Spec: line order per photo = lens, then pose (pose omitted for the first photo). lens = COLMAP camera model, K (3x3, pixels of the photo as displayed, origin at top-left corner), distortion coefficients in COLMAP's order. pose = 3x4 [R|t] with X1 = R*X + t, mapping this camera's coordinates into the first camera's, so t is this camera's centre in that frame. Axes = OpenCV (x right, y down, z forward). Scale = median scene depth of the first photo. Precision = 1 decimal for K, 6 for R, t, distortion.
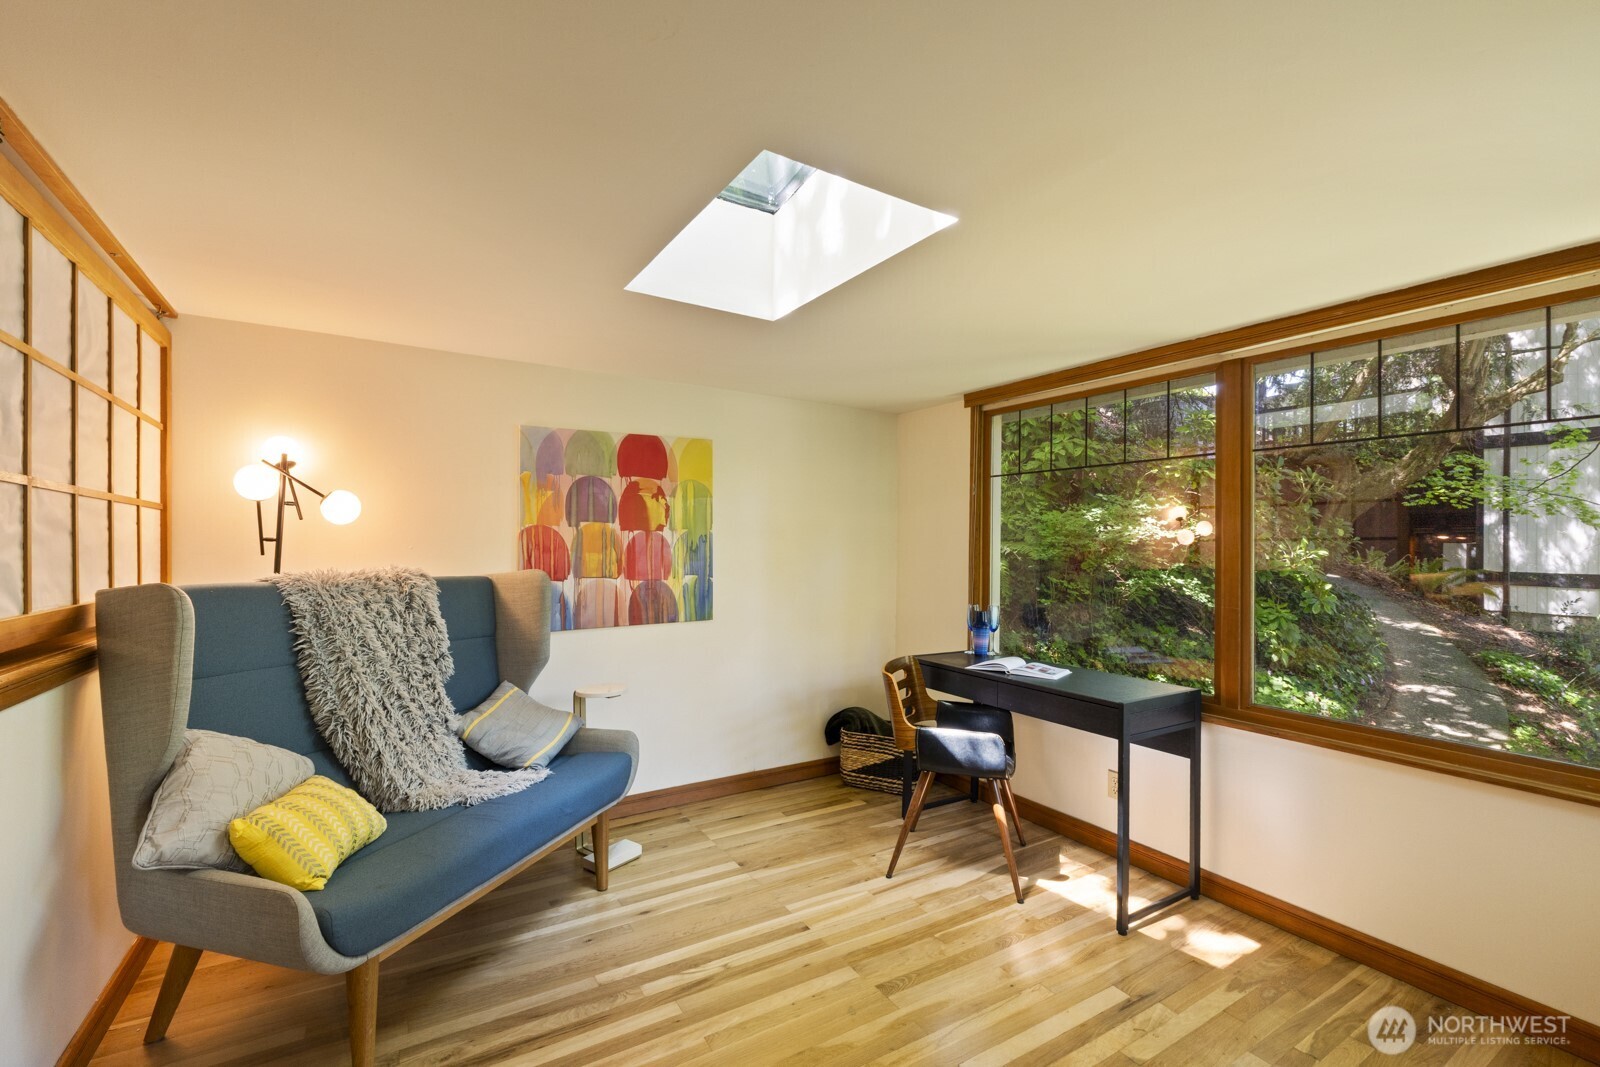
lens RADIAL K [[668.8, 0, 798.3], [0, 668.8, 547.1], [0, 0, 1]] dist [-0.009034, 0.000203]
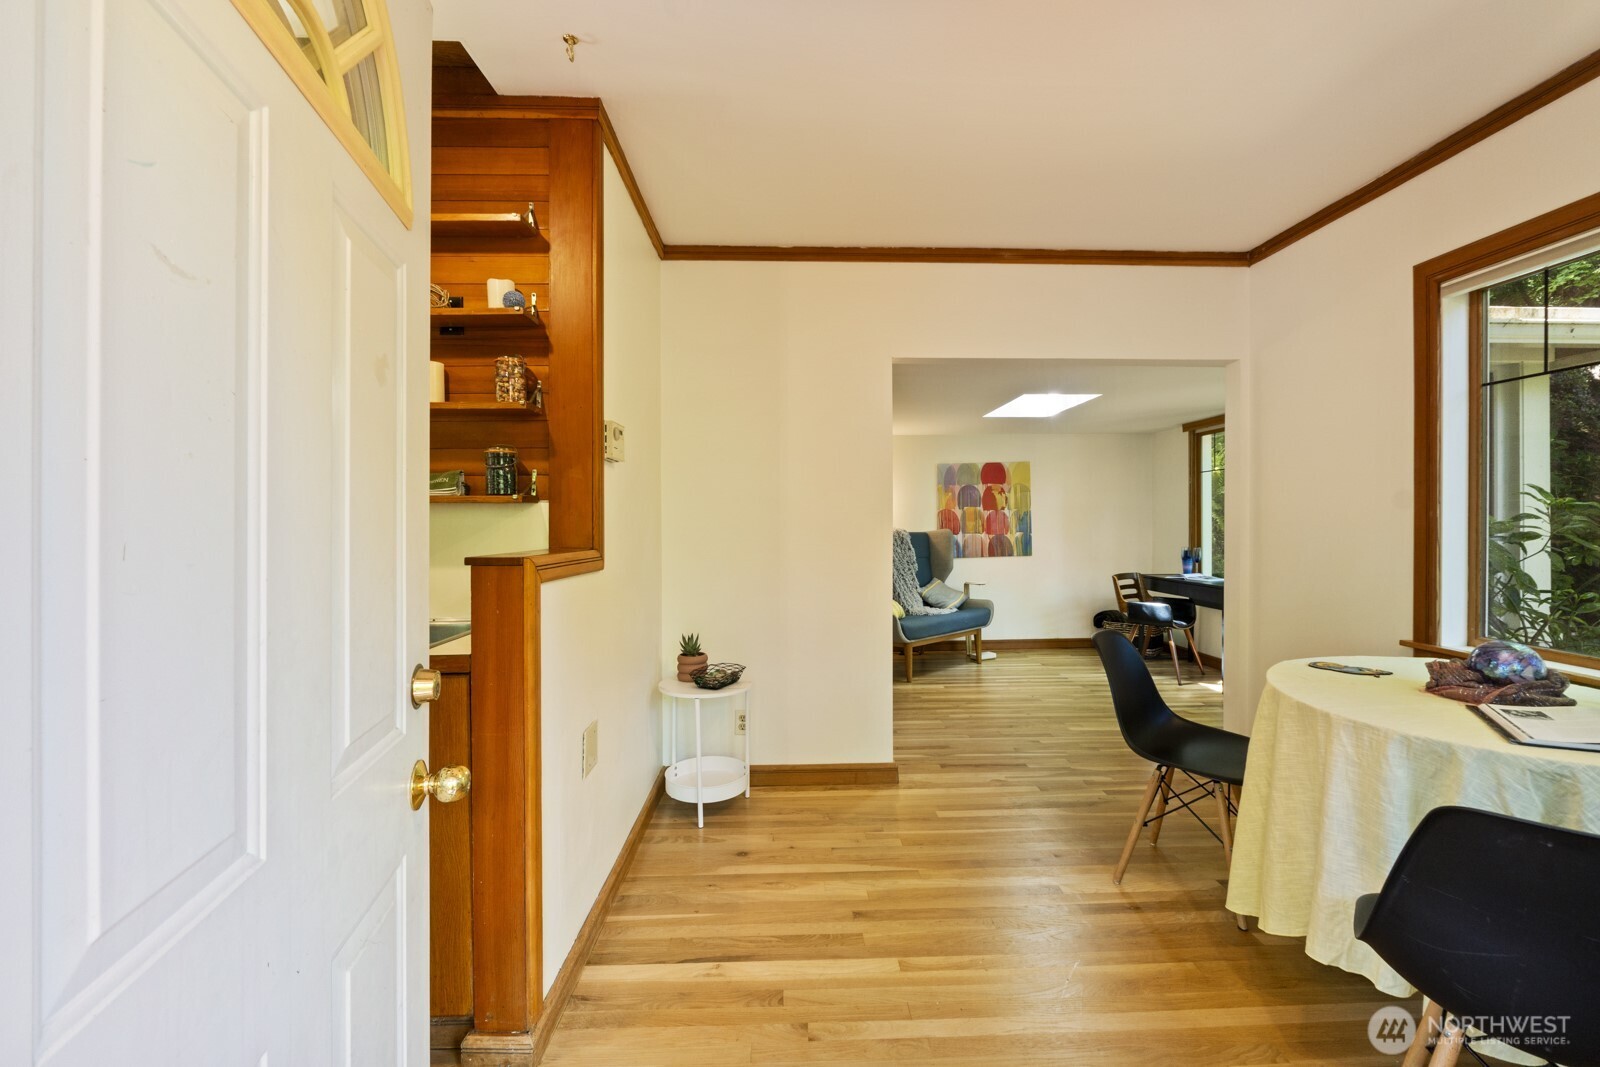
lens RADIAL K [[668.8, 0, 812.3], [0, 668.8, 525.1], [0, 0, 1]] dist [-0.009034, 0.000203]
pose [[0.877069, -0.018105, -0.480023, 0.266394], [0.018826, 0.999817, -0.003311, 0.017995], [0.479995, -0.006133, 0.877250, -1.087223]]
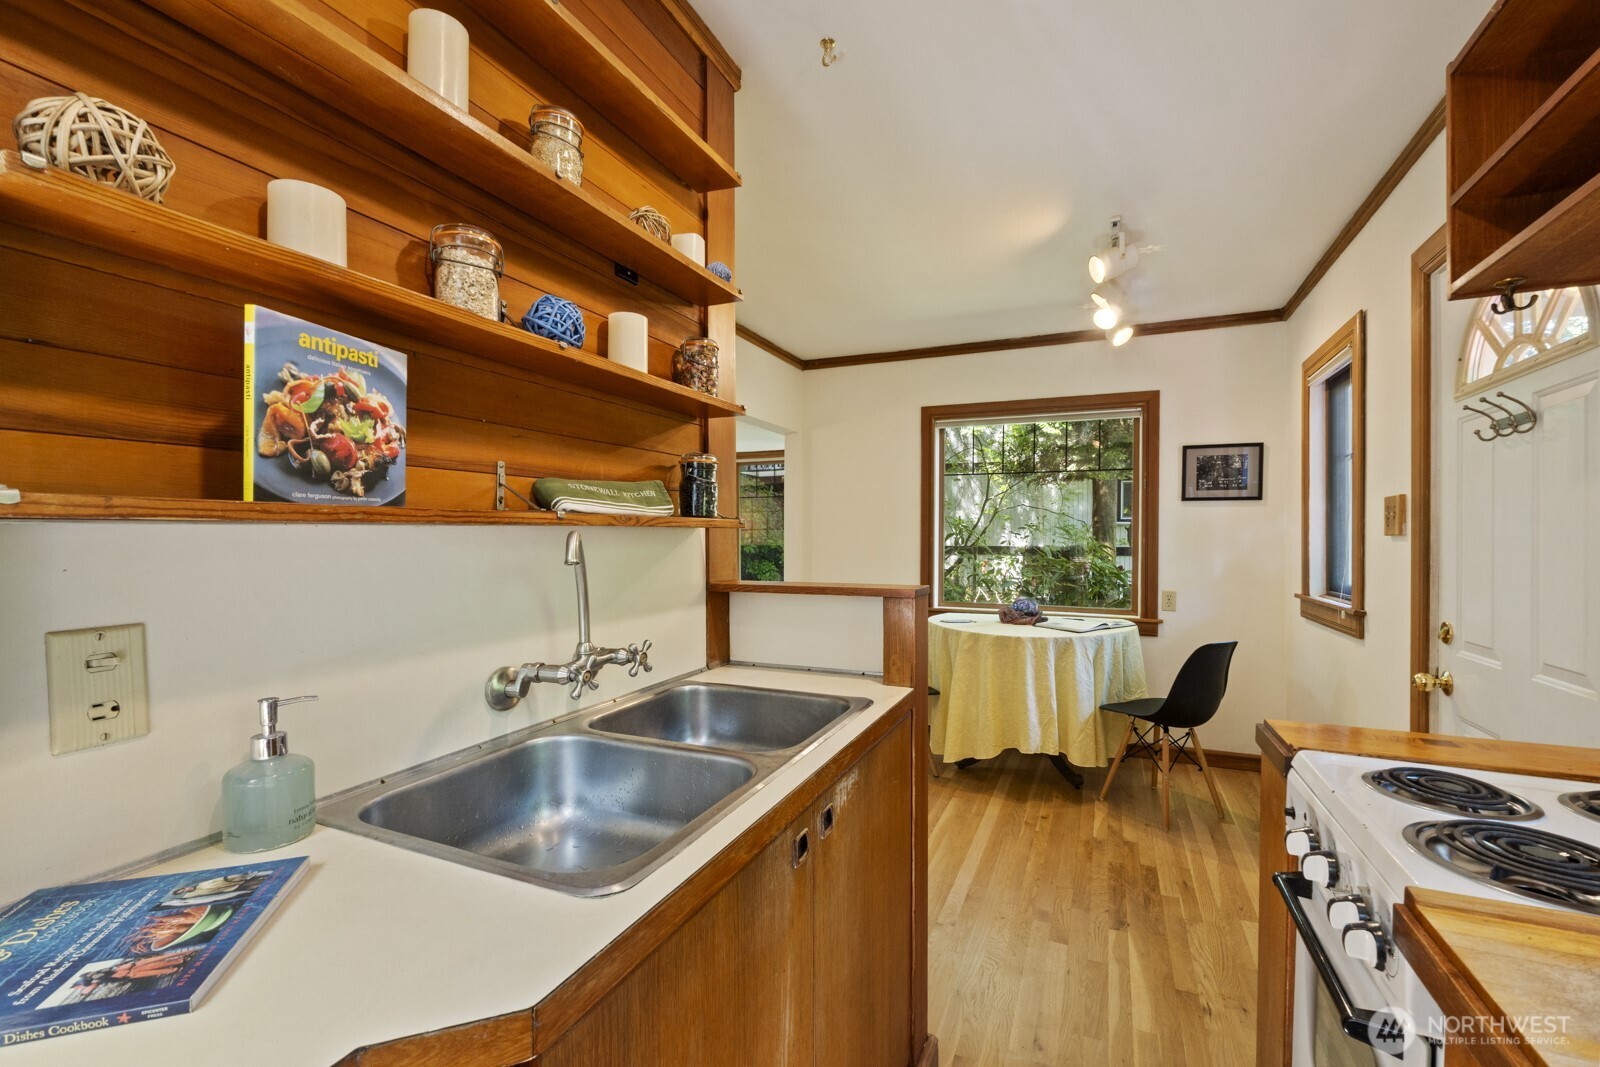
lens RADIAL K [[668.8, 0, 817.1], [0, 668.8, 547.1], [0, 0, 1]] dist [-0.009034, 0.000203]
pose [[0.810117, -0.026665, 0.585662, -0.521748], [0.014333, 0.999567, 0.025683, -0.007767], [-0.586093, -0.012412, 0.810149, -1.122981]]
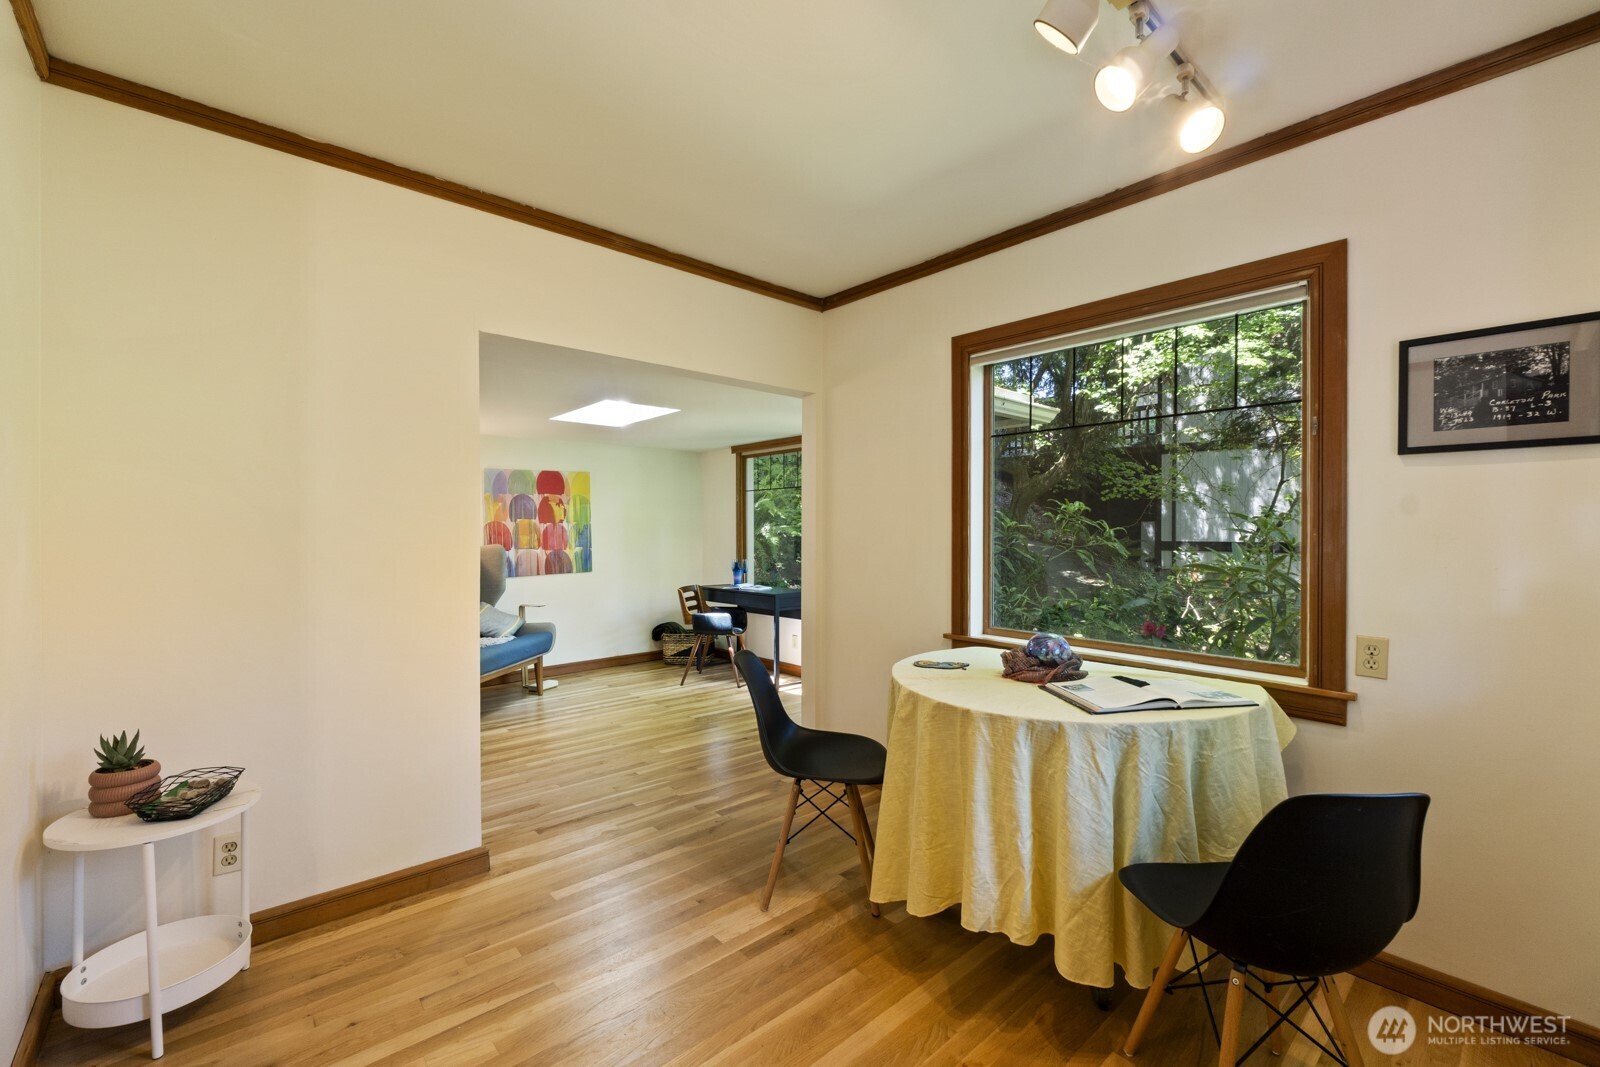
lens RADIAL K [[668.8, 0, 817.8], [0, 668.8, 535.4], [0, 0, 1]] dist [-0.009034, 0.000203]
pose [[0.979086, -0.019525, 0.202507, 0.117844], [0.018072, 0.999796, 0.009022, 0.006260], [-0.202642, -0.005174, 0.979239, -0.997854]]
